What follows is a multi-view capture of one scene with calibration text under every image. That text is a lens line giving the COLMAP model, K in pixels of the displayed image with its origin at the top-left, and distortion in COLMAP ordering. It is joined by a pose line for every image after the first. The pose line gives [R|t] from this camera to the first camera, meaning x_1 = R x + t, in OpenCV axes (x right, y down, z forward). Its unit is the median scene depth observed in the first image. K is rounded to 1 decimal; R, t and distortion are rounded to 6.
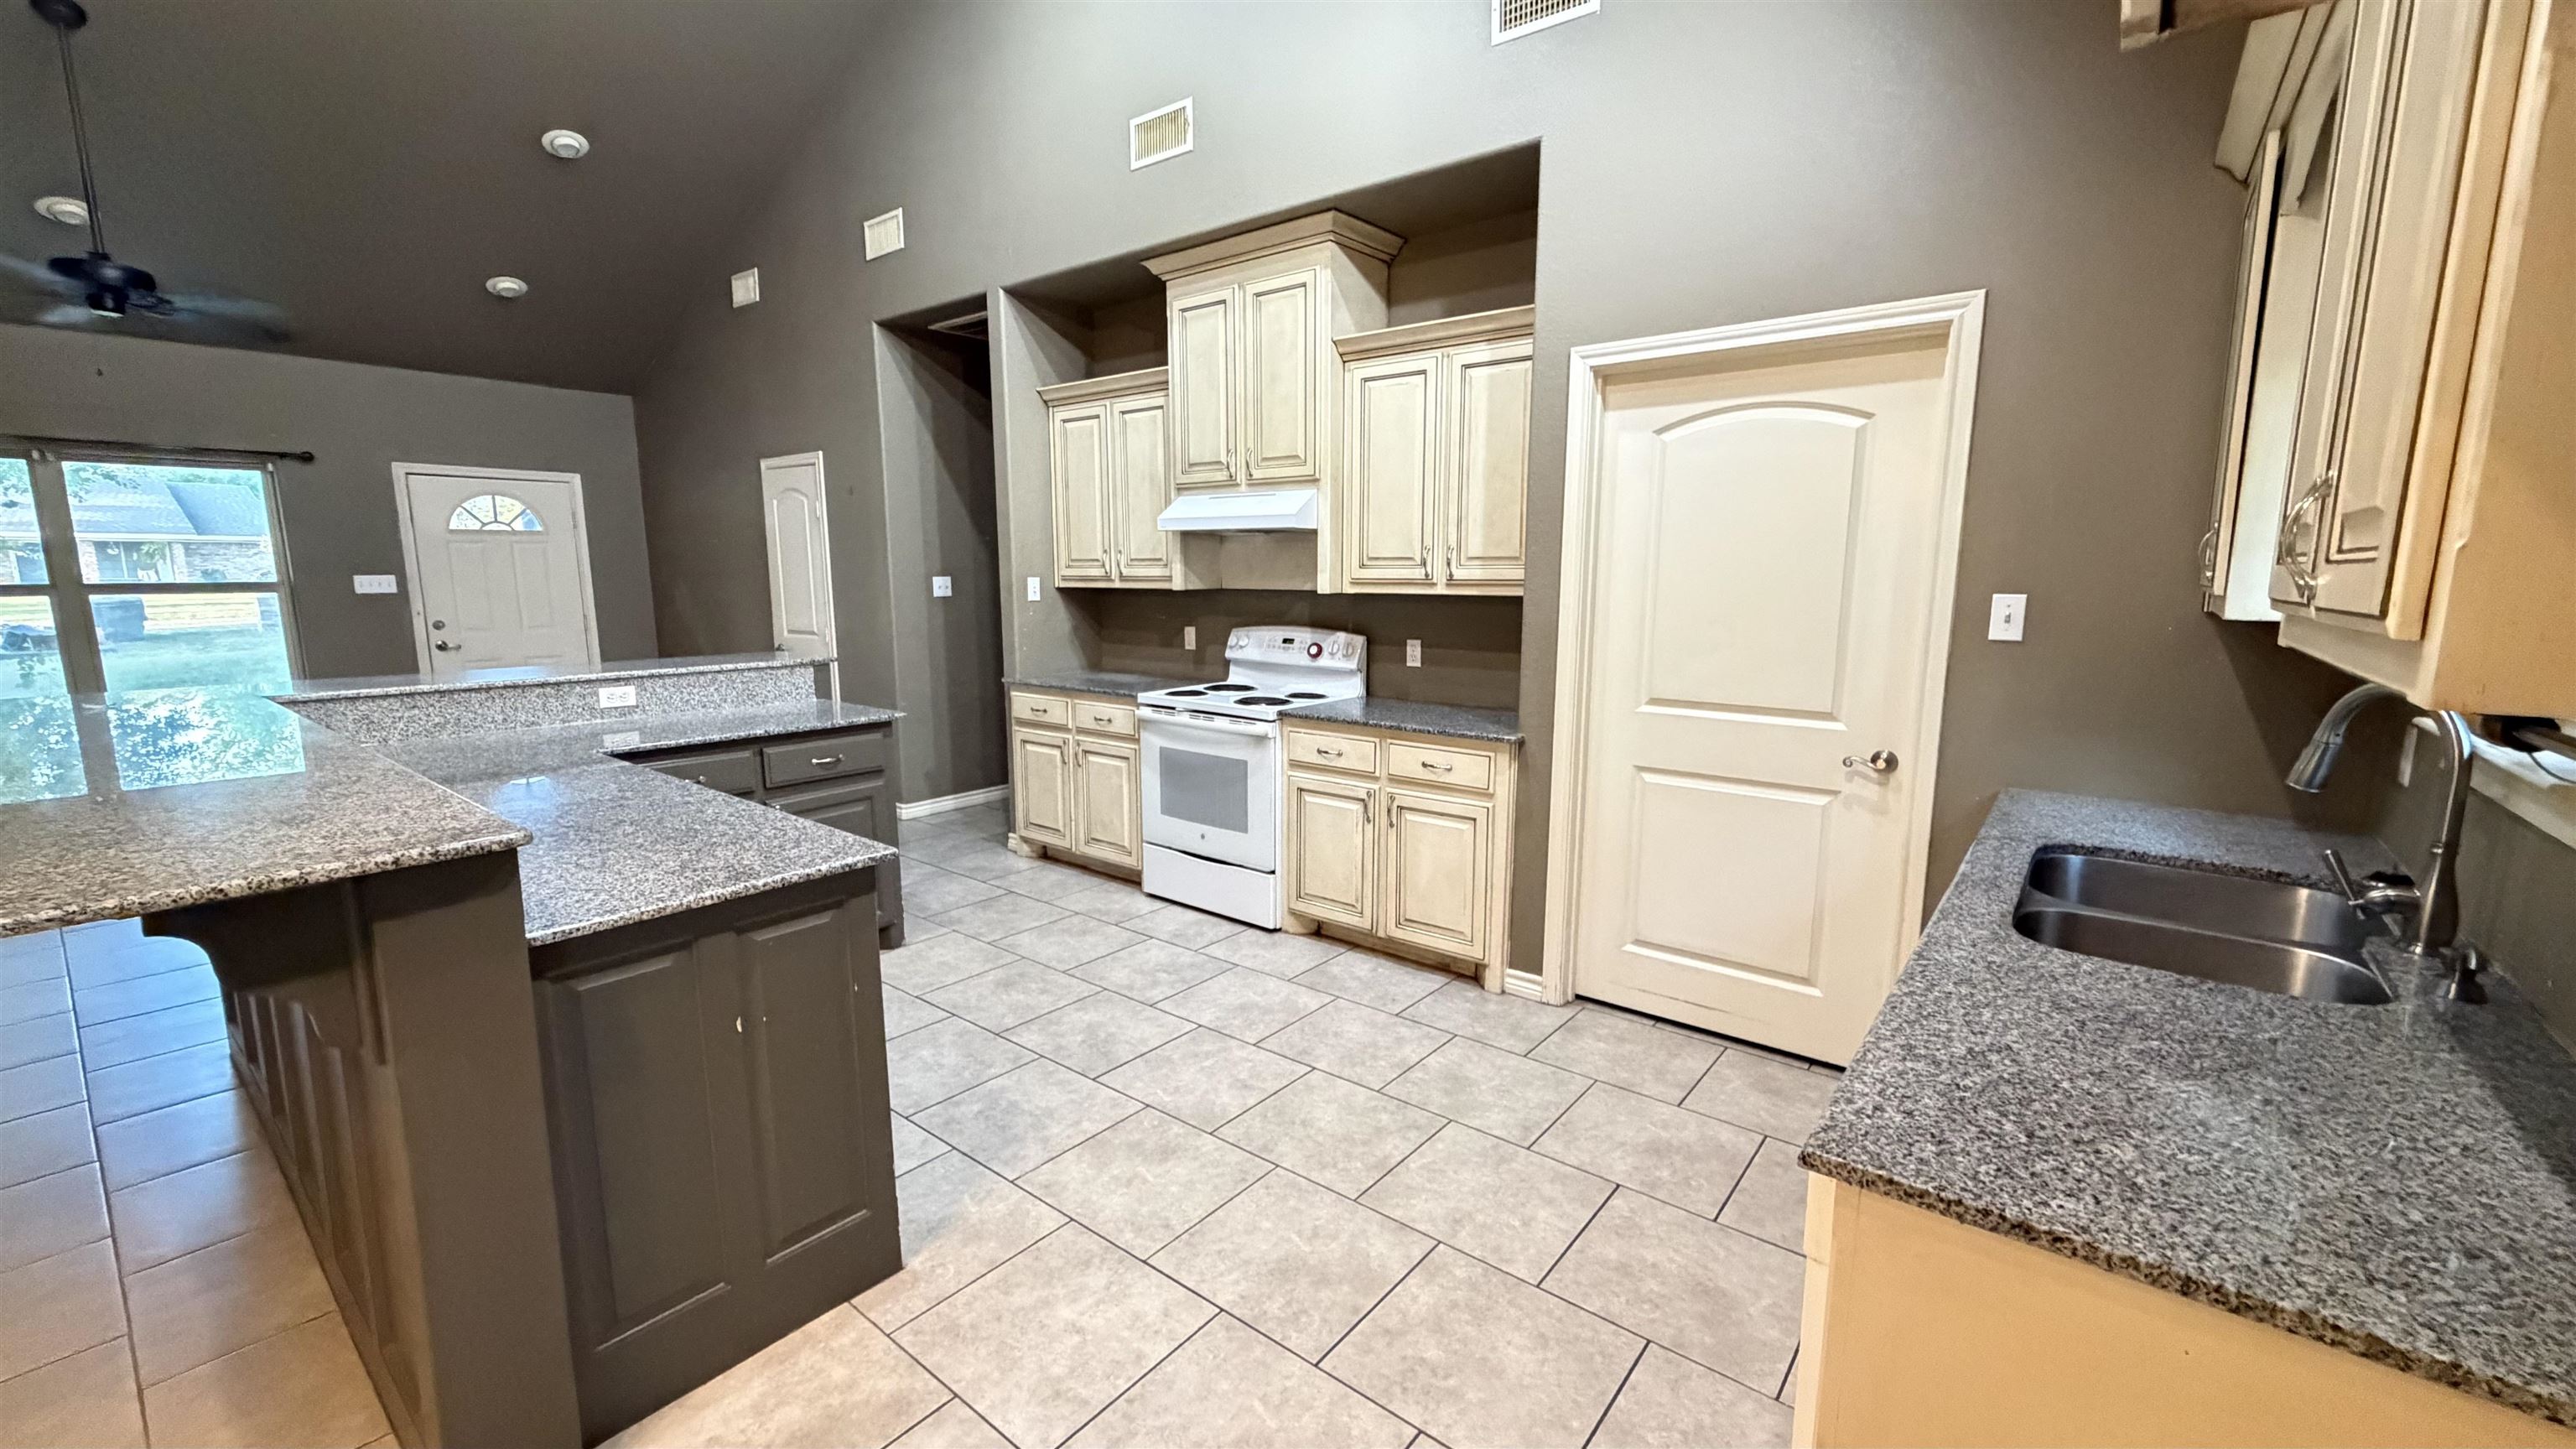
lens RADIAL K [[1022.6, 0, 1280.4], [0, 1022.6, 728.7], [0, 0, 1]] dist [0.000182, 0.000354]
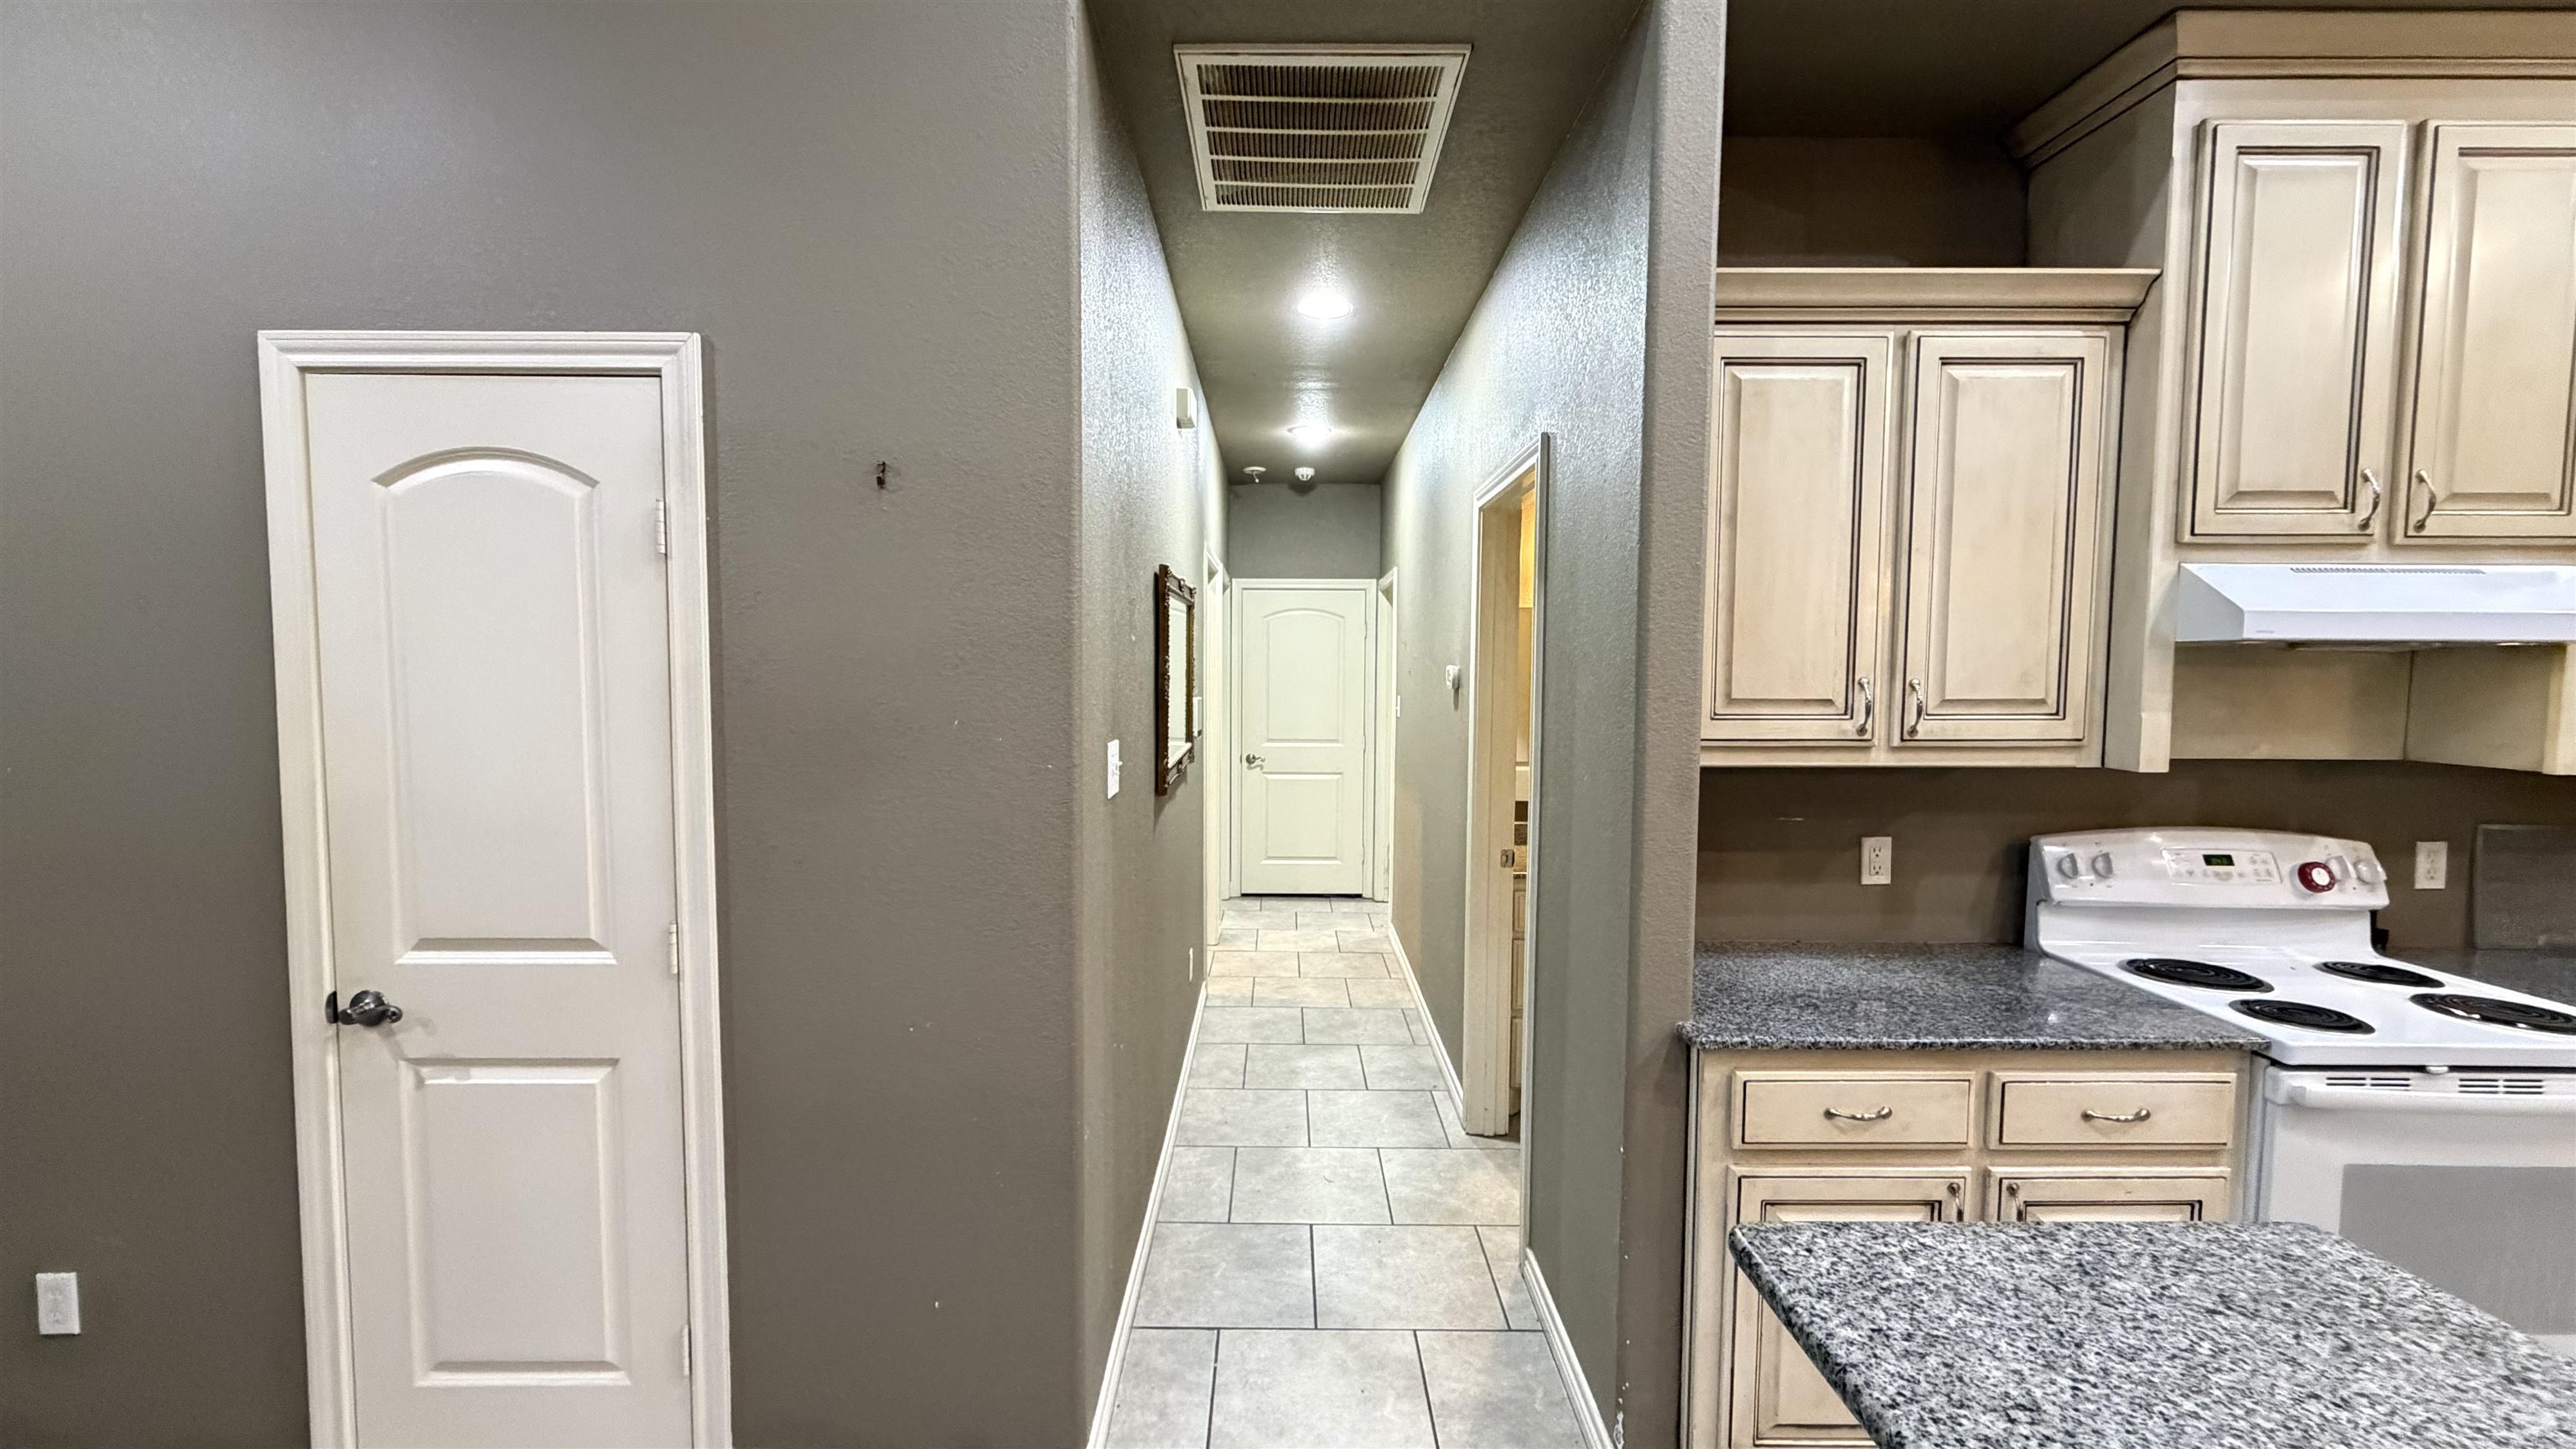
lens RADIAL K [[1022.6, 0, 1280.4], [0, 1022.6, 728.7], [0, 0, 1]] dist [0.000182, 0.000354]
pose [[0.780001, -0.033915, 0.624859, -0.947940], [0.099148, 0.992615, -0.069889, -0.229803], [-0.617874, 0.116467, 0.777604, 1.273064]]
